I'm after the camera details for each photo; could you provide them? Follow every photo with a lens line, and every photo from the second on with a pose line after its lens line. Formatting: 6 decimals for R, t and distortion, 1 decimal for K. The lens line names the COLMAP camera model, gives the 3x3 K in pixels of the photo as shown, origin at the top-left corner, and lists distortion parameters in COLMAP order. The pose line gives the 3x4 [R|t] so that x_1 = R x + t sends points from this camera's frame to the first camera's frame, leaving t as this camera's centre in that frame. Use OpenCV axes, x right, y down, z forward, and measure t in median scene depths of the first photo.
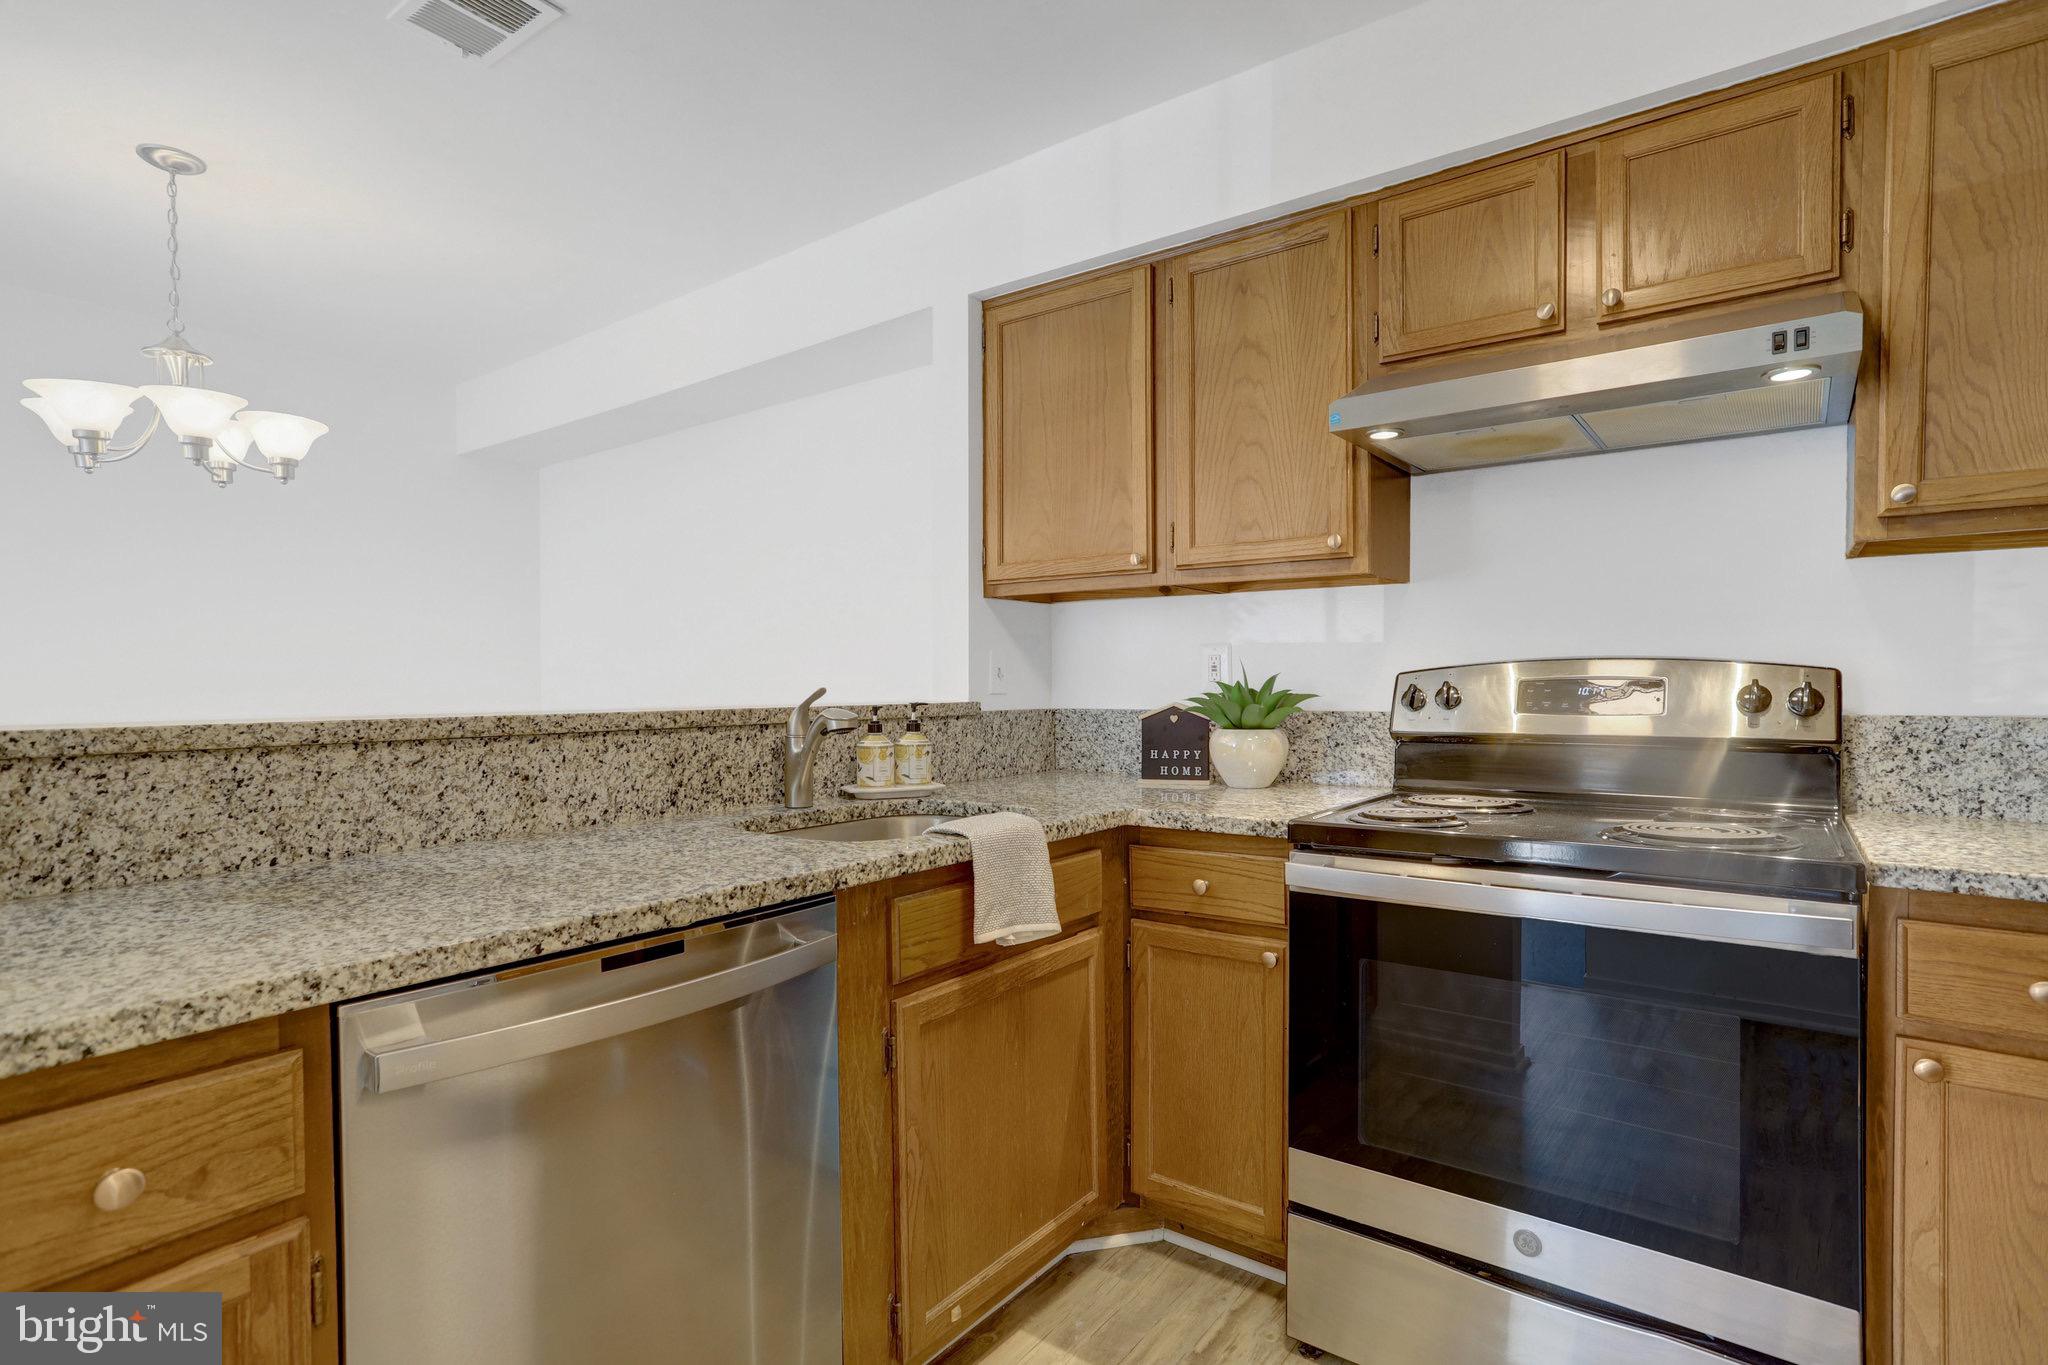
lens RADIAL K [[1012.9, 0, 1020.0], [0, 1012.9, 691.2], [0, 0, 1]] dist [-0.048241, 0.035704]
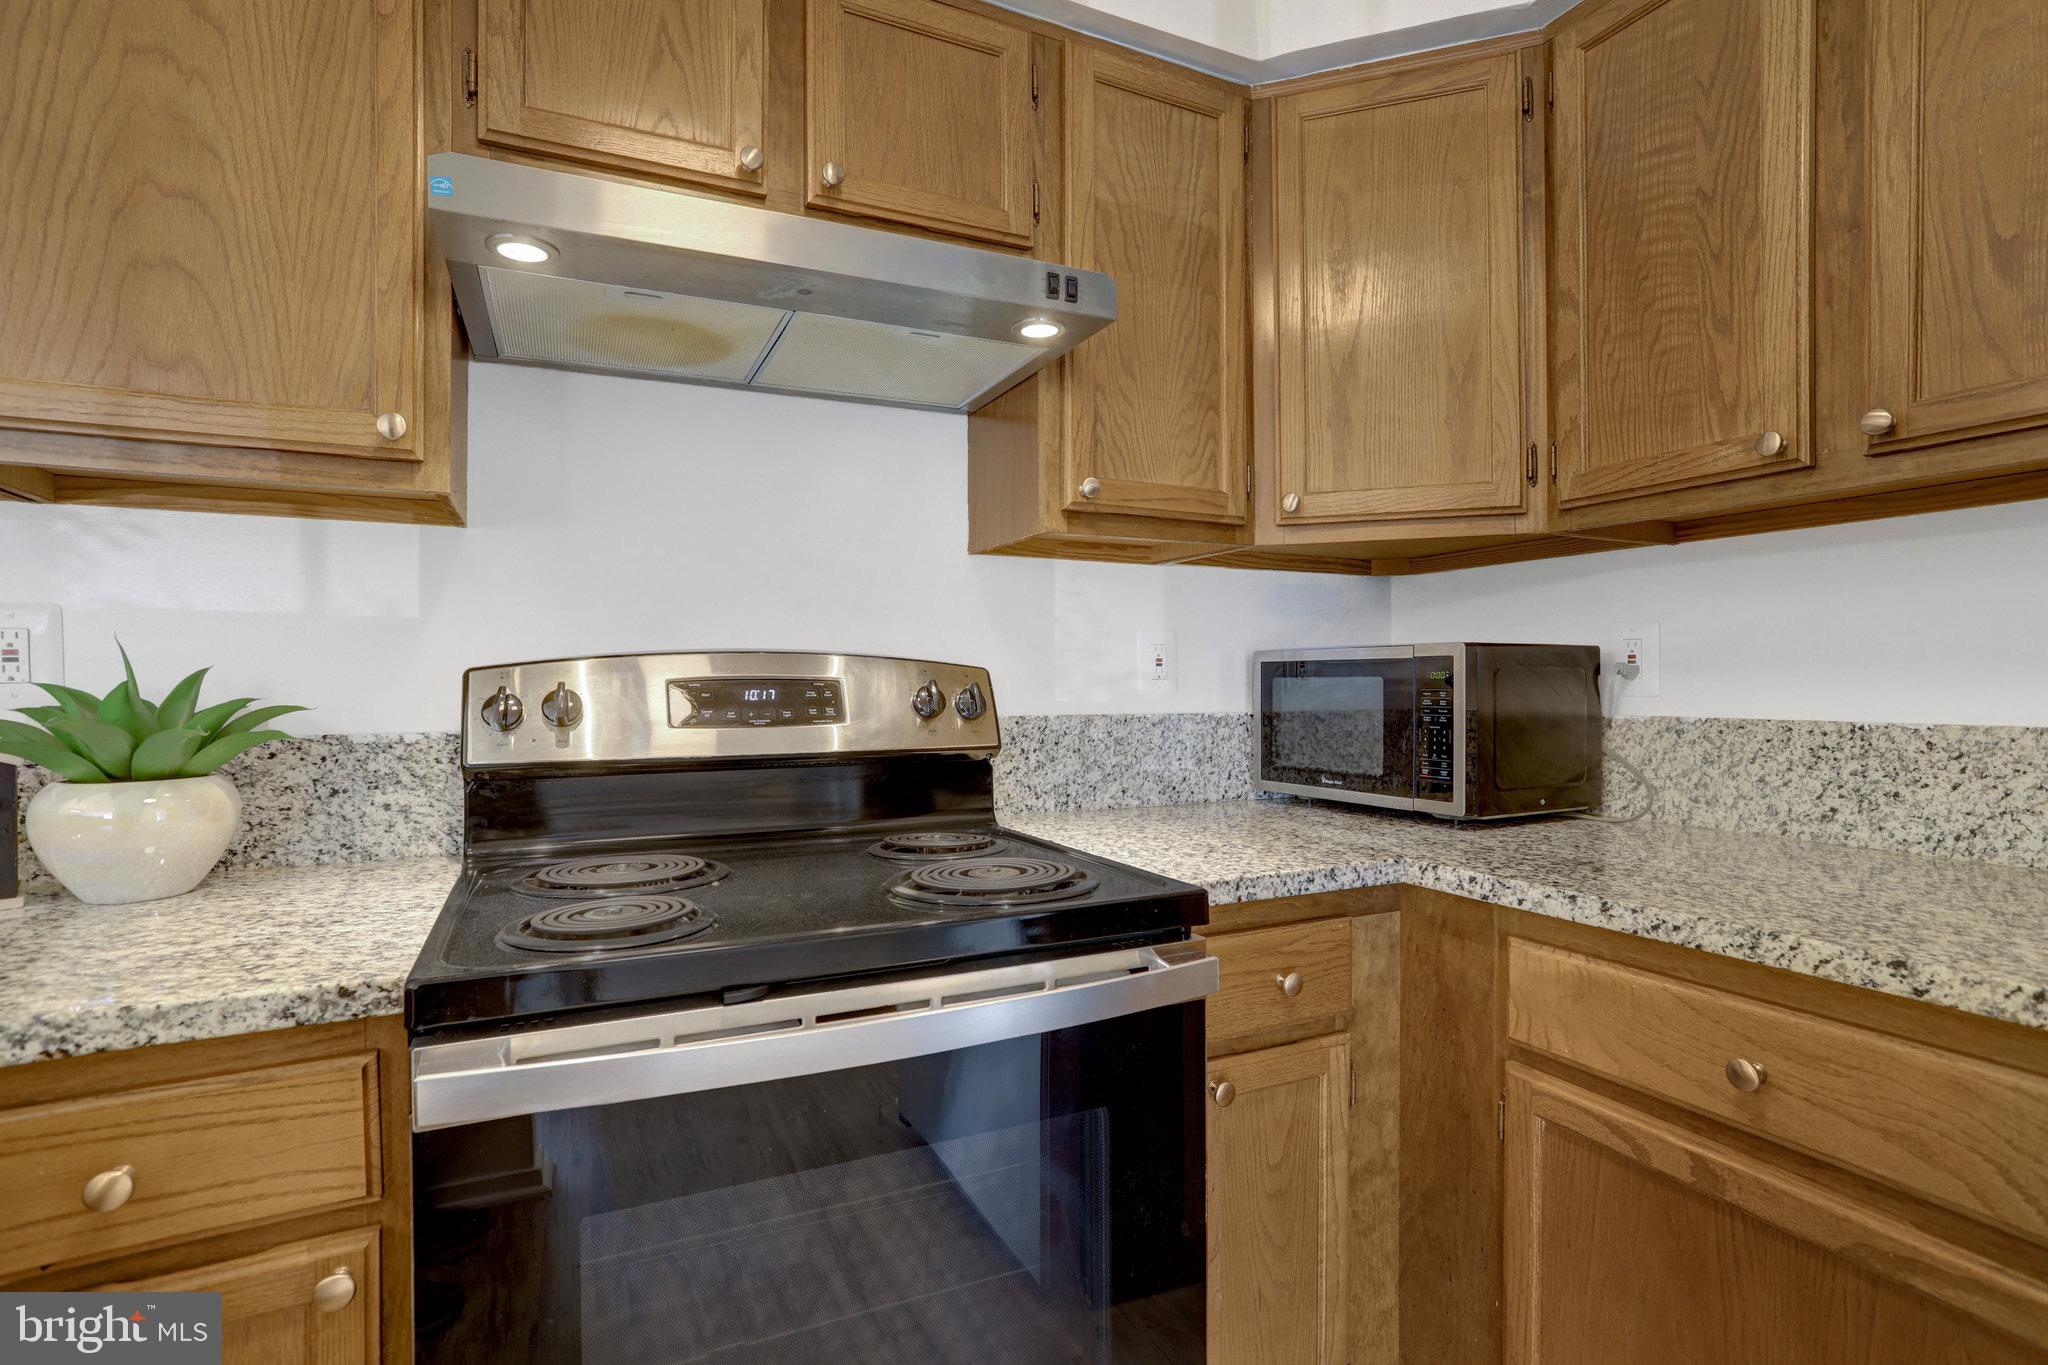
lens RADIAL K [[998.6, 0, 1019.6], [0, 998.6, 679.9], [0, 0, 1]] dist [-0.047289, 0.031767]
pose [[0.459909, 0.002574, 0.887963, -0.004905], [0.009953, 0.999918, -0.008054, -0.003587], [-0.887911, 0.012542, 0.459845, 0.486670]]
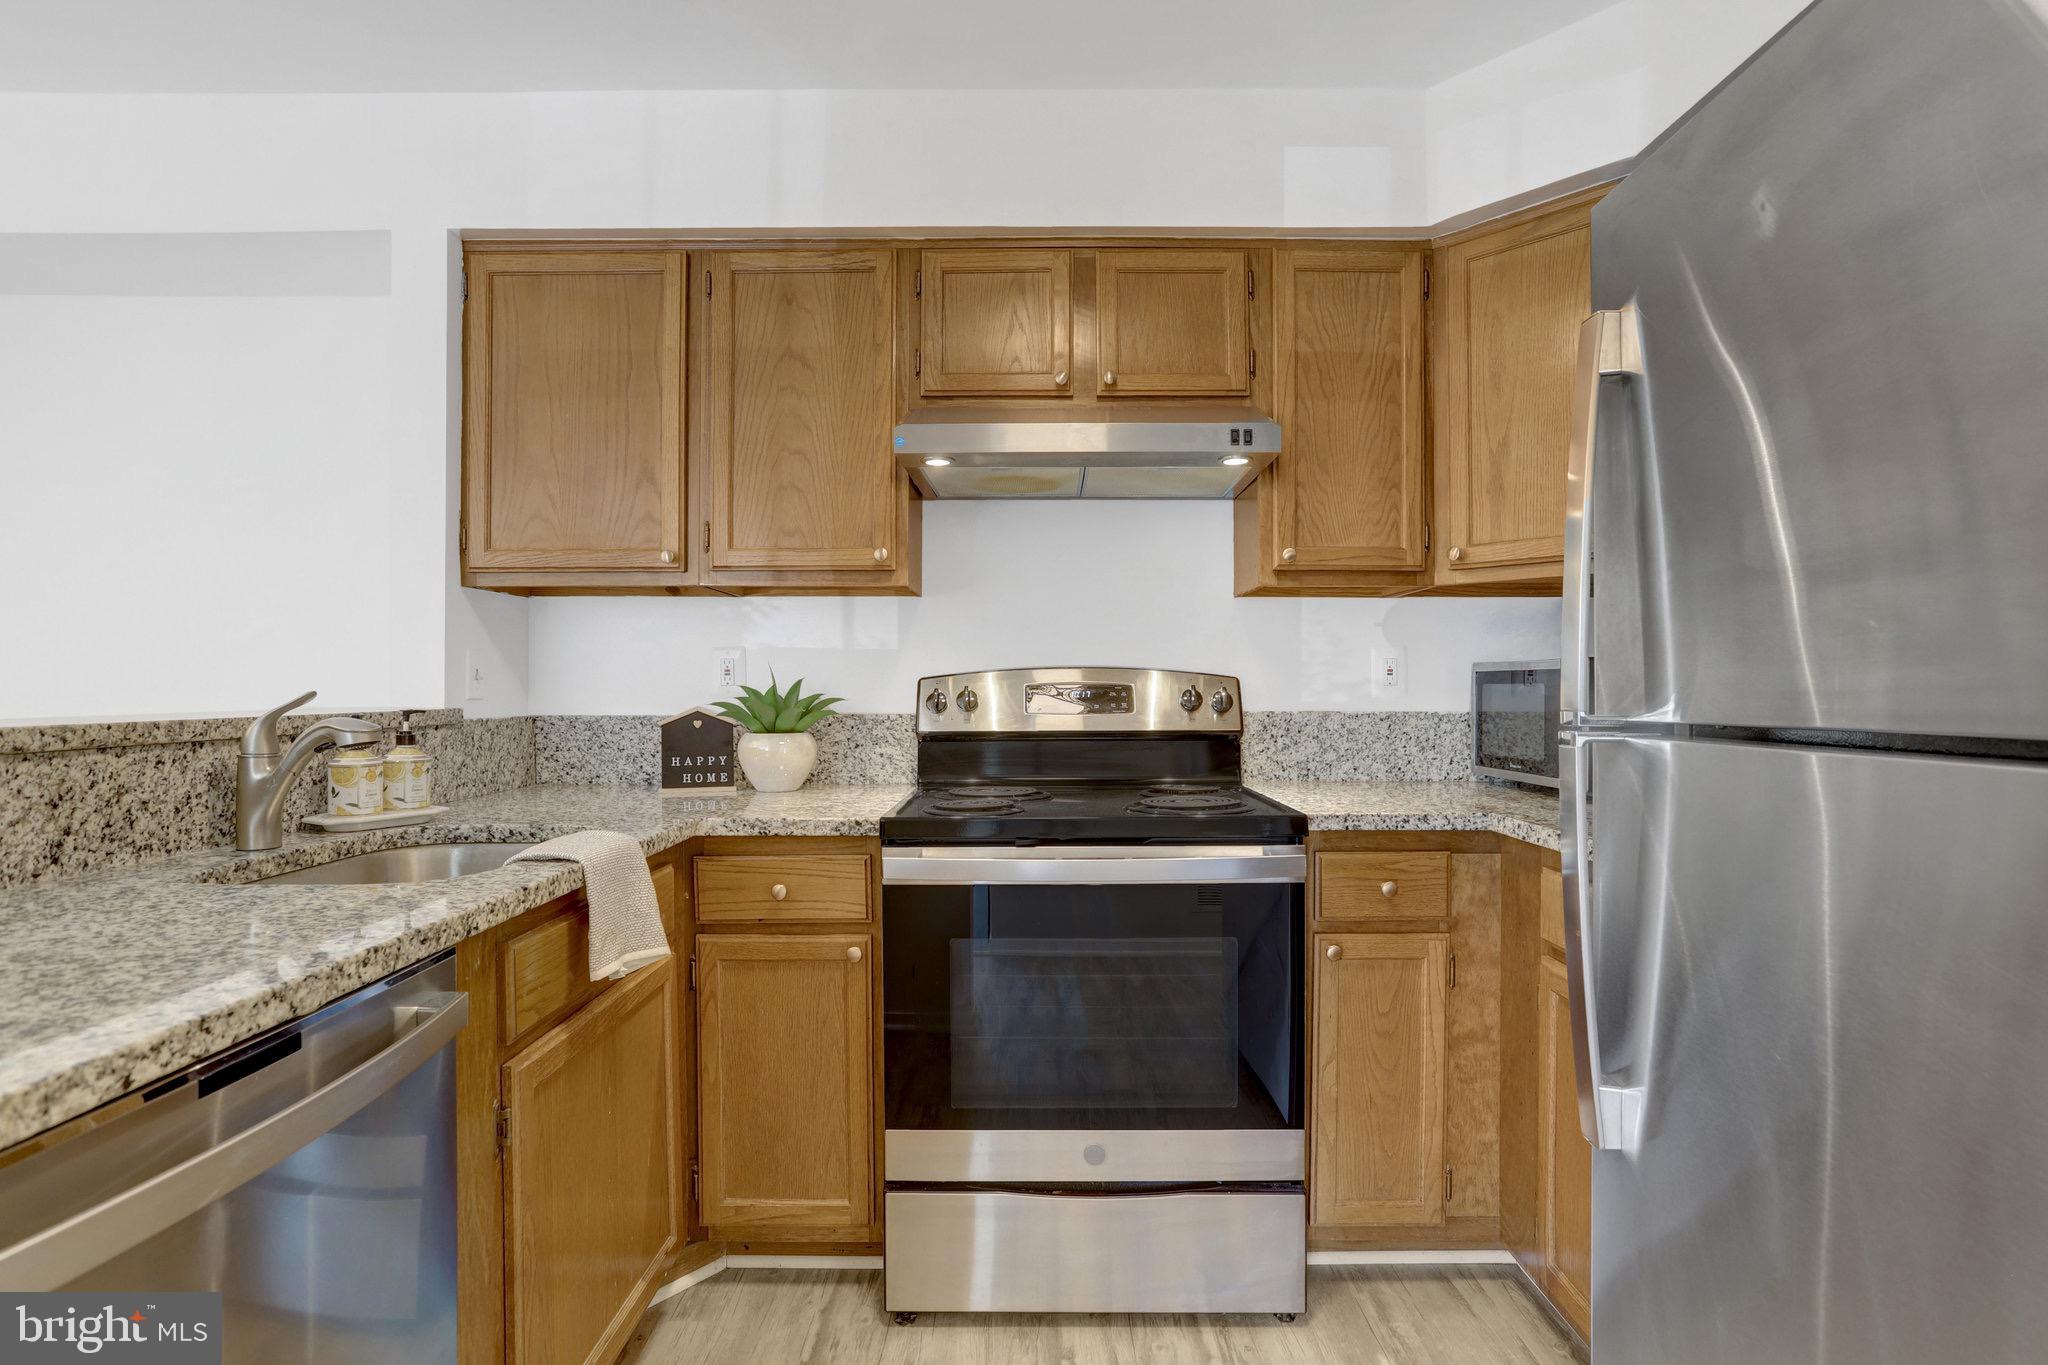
lens RADIAL K [[1009.6, 0, 1018.9], [0, 1009.6, 676.9], [0, 0, 1]] dist [-0.040501, 0.034602]
pose [[0.804845, 0.008449, 0.593425, -0.218660], [0.003302, 0.999819, -0.018713, 0.001431], [-0.593476, 0.017020, 0.804671, 0.058556]]
